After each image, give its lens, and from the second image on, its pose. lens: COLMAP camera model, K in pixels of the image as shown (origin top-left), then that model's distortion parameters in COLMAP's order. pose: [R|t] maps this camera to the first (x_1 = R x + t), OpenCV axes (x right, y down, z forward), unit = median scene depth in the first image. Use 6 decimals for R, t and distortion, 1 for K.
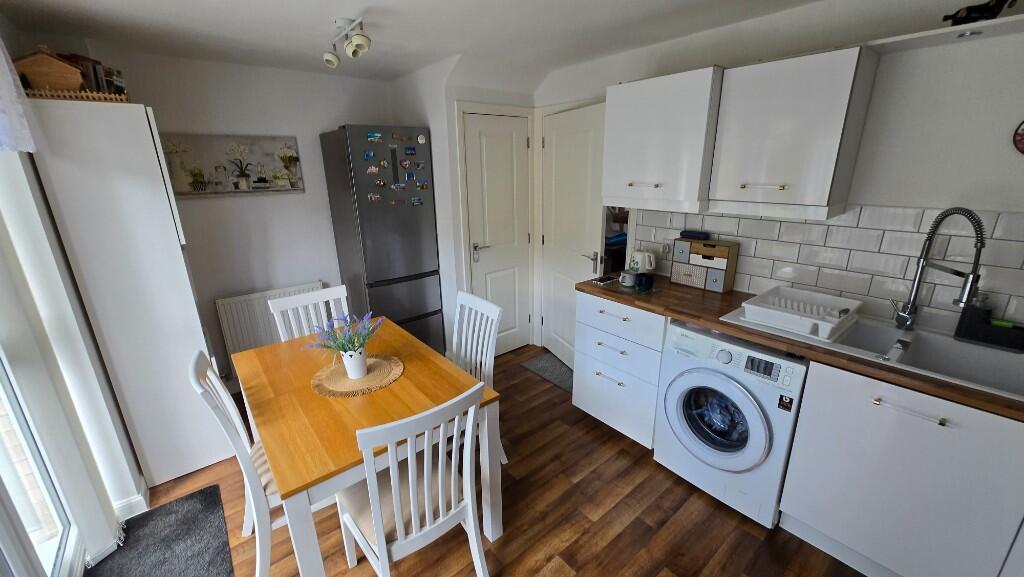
lens RADIAL K [[405.9, 0, 514.3], [0, 405.9, 286.7], [0, 0, 1]] dist [0.010571, 0.000317]
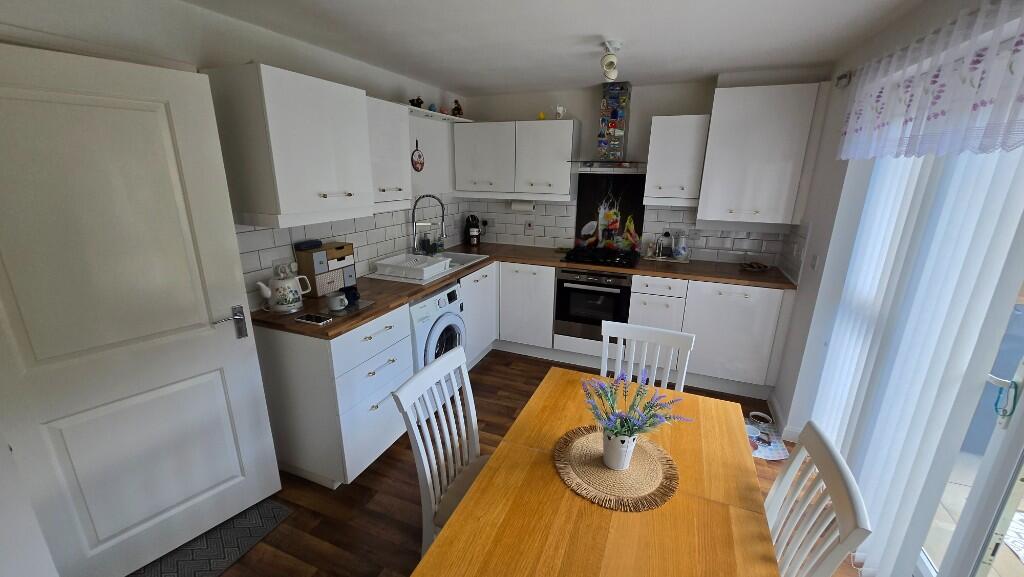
lens RADIAL K [[405.9, 0, 513.6], [0, 405.9, 285.0], [0, 0, 1]] dist [0.010571, 0.000317]
pose [[-0.468548, -0.228851, 0.853282, -0.774080], [0.260280, 0.887234, 0.380880, -0.347156], [-0.844226, 0.400553, -0.356147, 1.181502]]
